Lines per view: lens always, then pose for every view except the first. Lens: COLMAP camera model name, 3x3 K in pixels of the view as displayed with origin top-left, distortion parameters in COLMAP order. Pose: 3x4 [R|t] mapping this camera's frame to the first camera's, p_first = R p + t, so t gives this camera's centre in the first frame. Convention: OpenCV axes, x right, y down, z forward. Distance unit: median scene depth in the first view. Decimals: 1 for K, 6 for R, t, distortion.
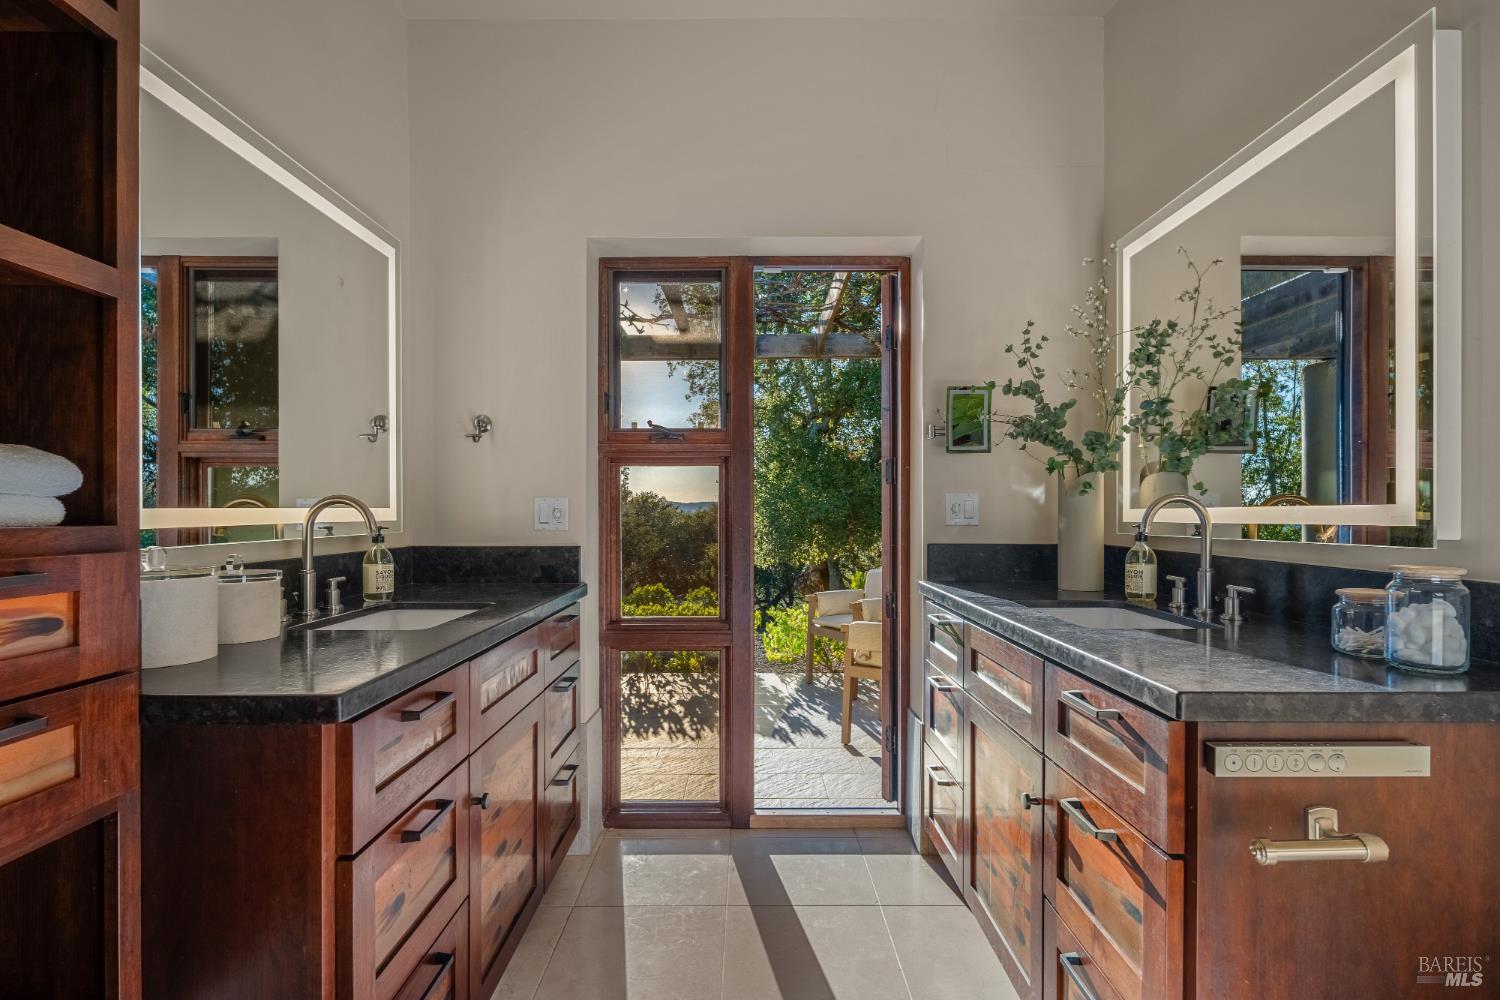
lens RADIAL K [[739.4, 0, 748.0], [0, 739.4, 518.7], [0, 0, 1]] dist [0.000671, 0.000497]
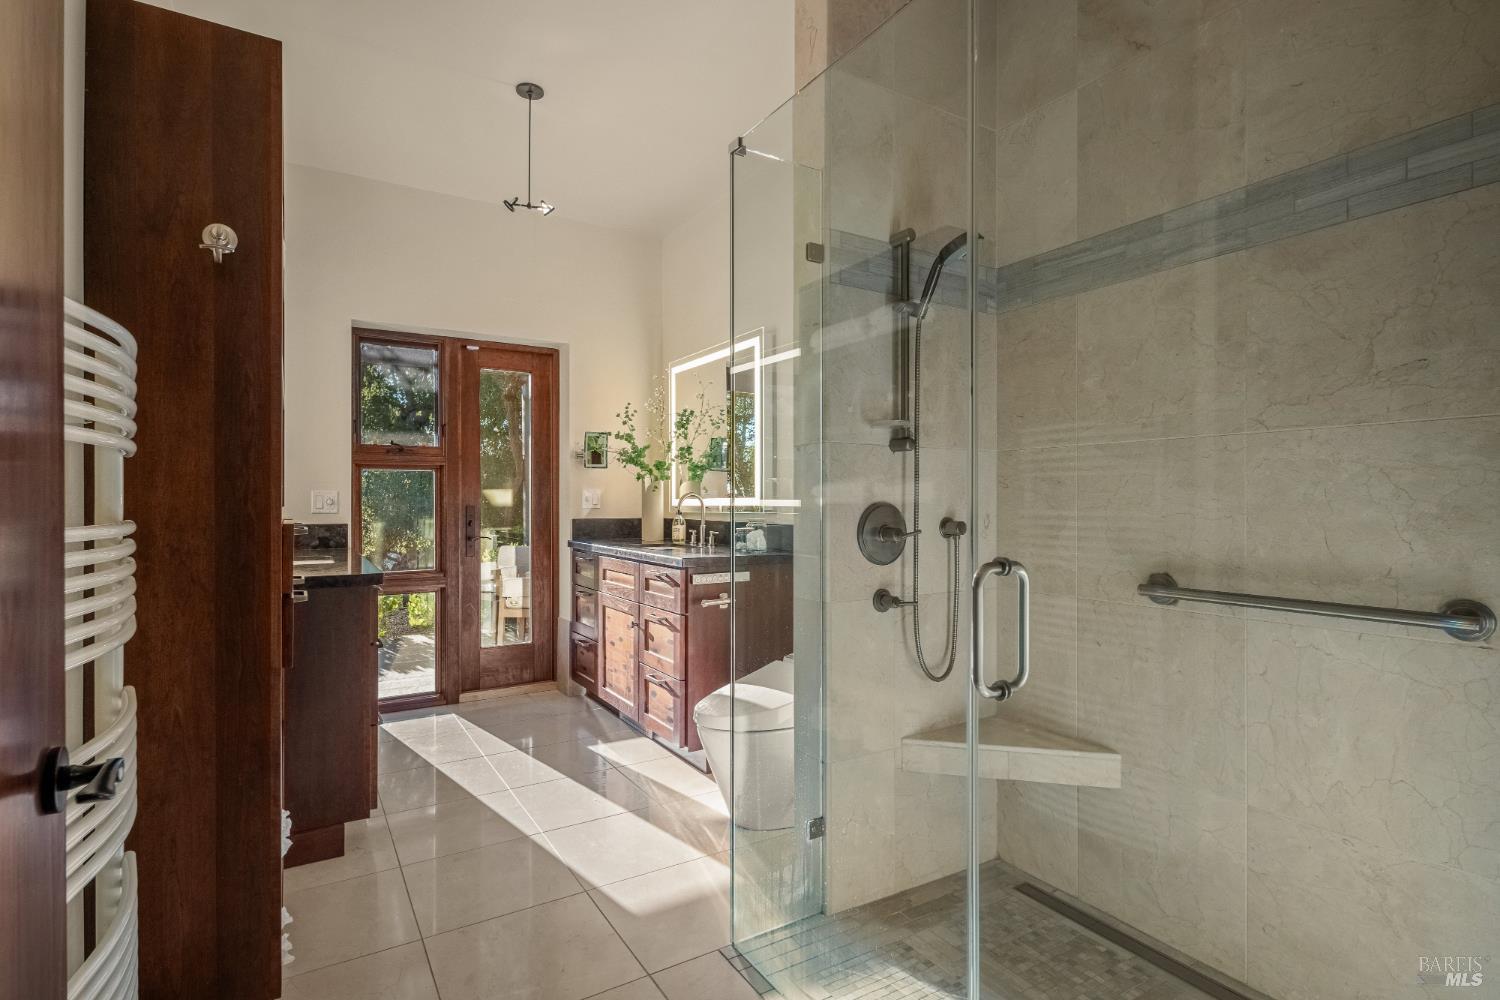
lens RADIAL K [[739.4, 0, 749.3], [0, 739.4, 503.3], [0, 0, 1]] dist [0.000671, 0.000497]
pose [[0.850239, -0.001241, 0.526395, -0.379334], [0.004501, 0.999978, -0.004913, 0.008345], [-0.526377, 0.006546, 0.850226, -0.834940]]
